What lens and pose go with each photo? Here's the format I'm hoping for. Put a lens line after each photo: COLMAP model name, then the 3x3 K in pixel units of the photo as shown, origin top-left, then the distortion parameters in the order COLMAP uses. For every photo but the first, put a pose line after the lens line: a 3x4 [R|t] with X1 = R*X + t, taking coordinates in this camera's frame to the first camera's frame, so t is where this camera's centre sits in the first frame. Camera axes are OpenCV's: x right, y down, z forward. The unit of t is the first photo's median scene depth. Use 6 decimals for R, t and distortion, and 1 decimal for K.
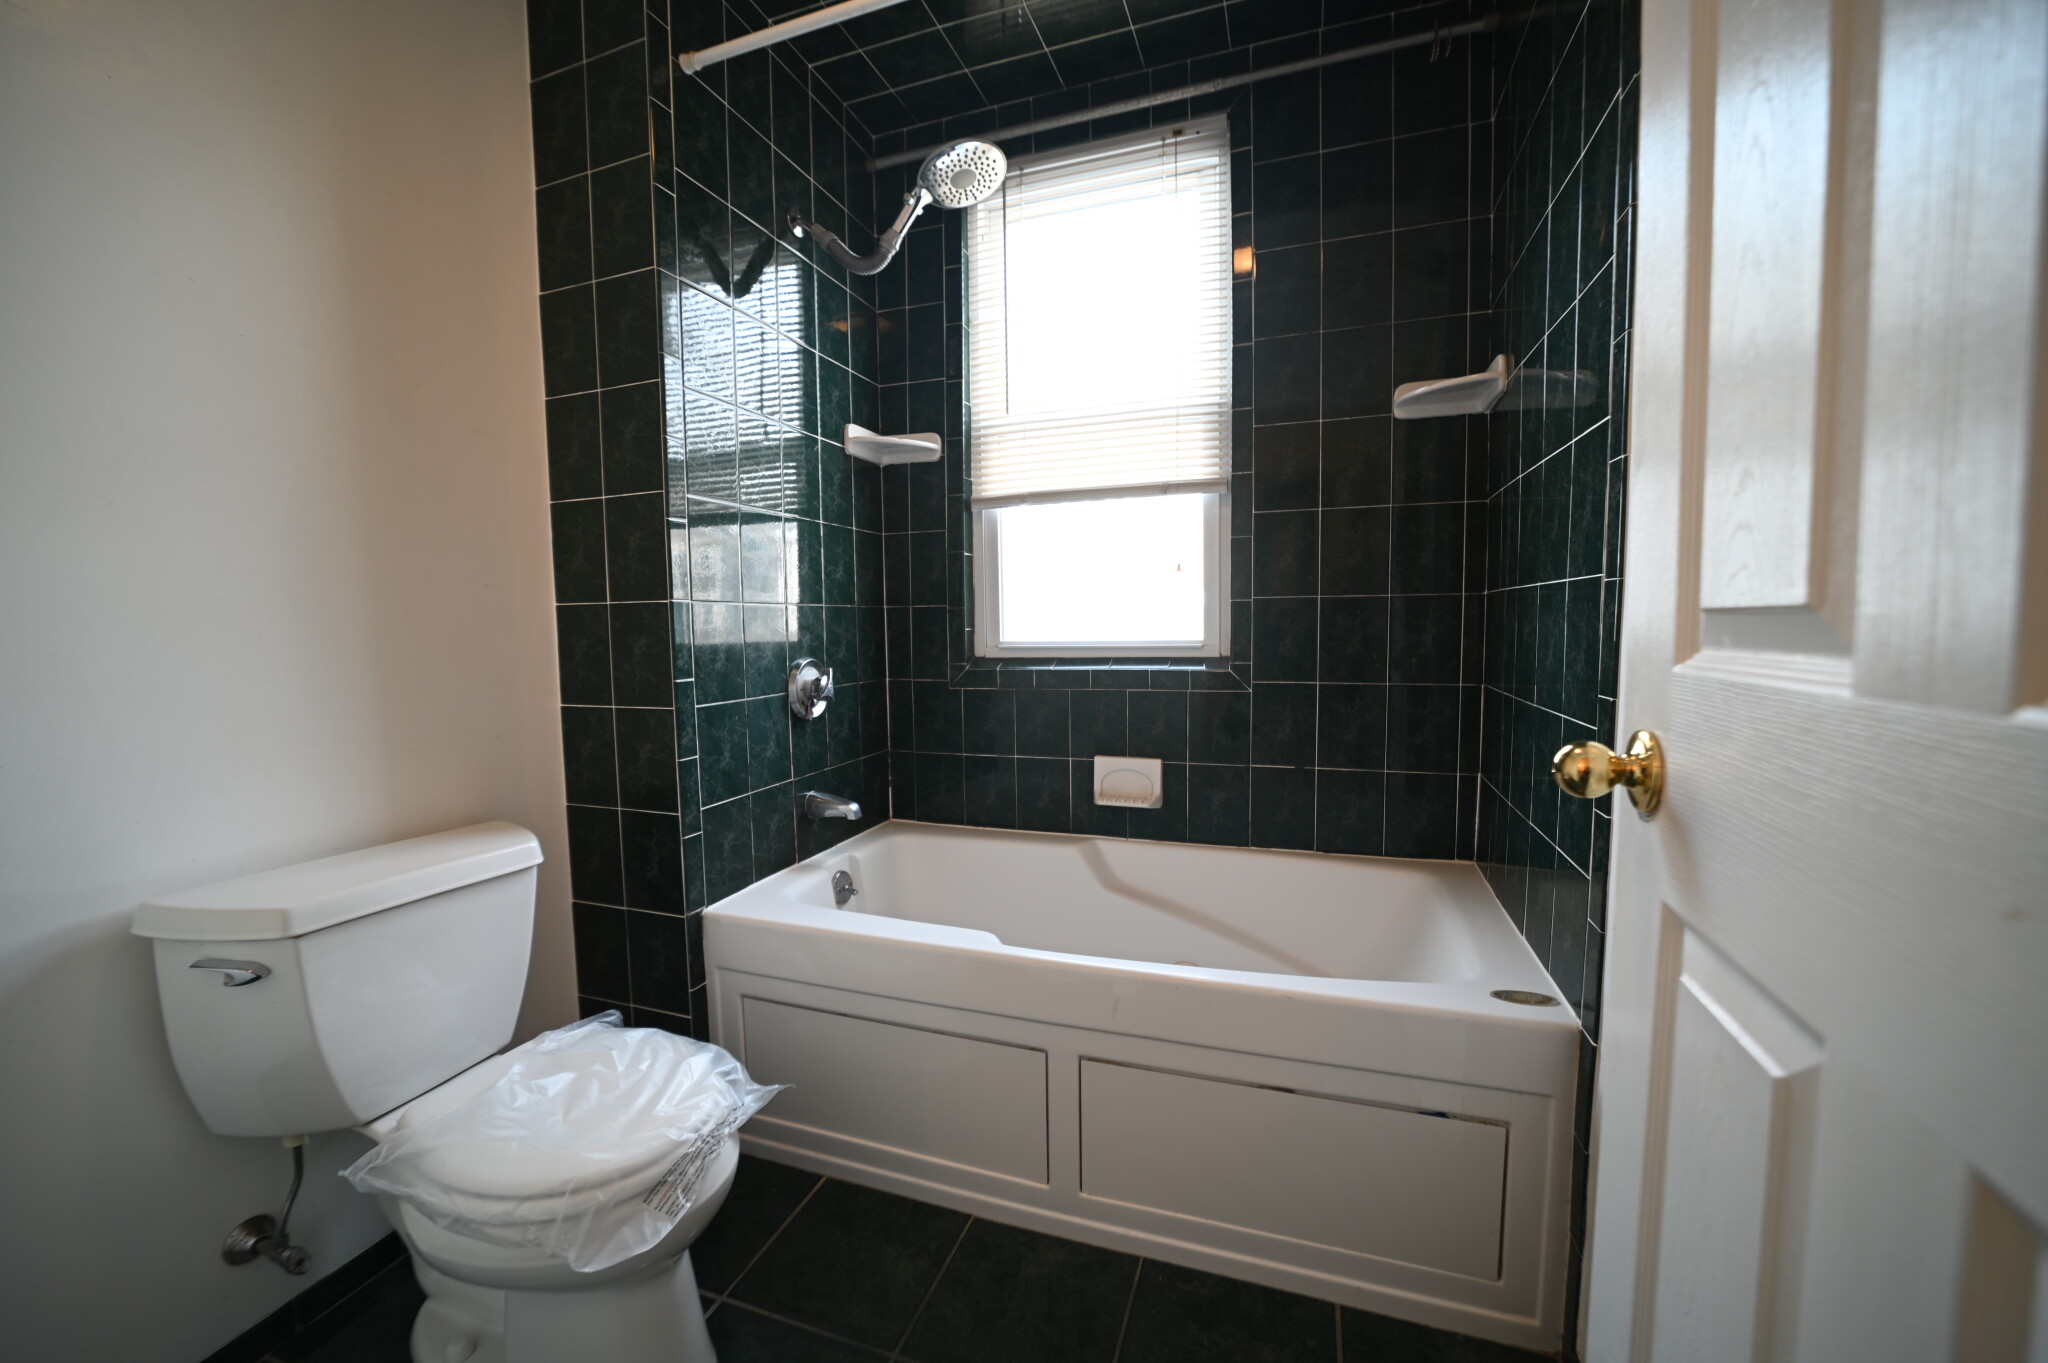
lens RADIAL K [[792.6, 0, 1020.8], [0, 792.6, 688.0], [0, 0, 1]] dist [-0.003118, 0.000606]
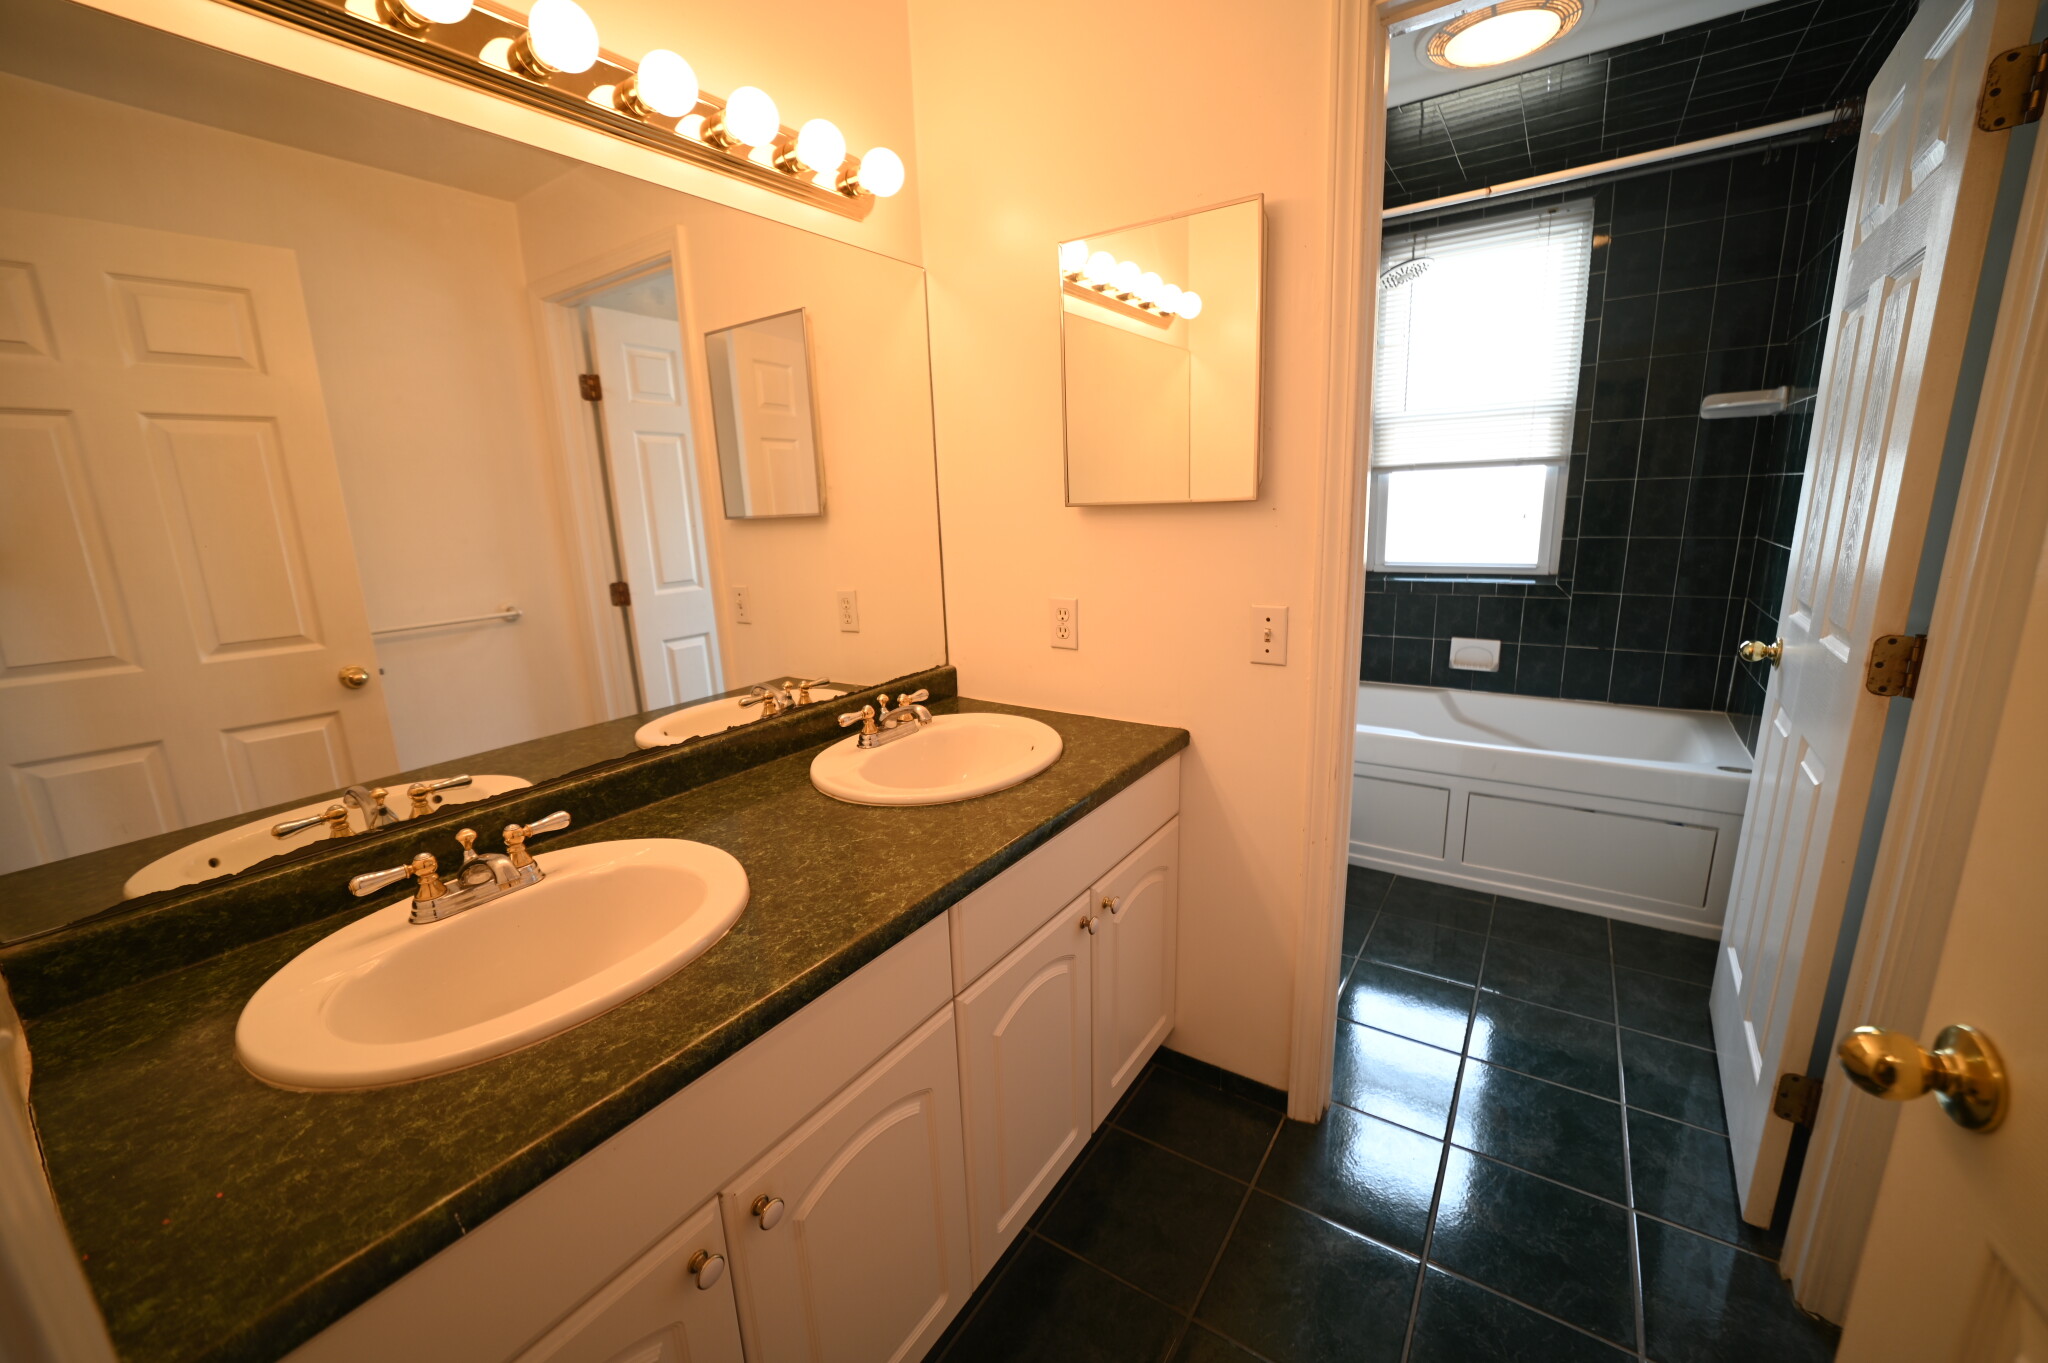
lens RADIAL K [[792.6, 0, 1036.1], [0, 792.6, 677.1], [0, 0, 1]] dist [-0.003118, 0.000606]
pose [[0.971670, 0.036583, -0.233494, -0.350285], [-0.001885, 0.989116, 0.147127, -0.068026], [0.236335, -0.142519, 0.961163, -0.735973]]
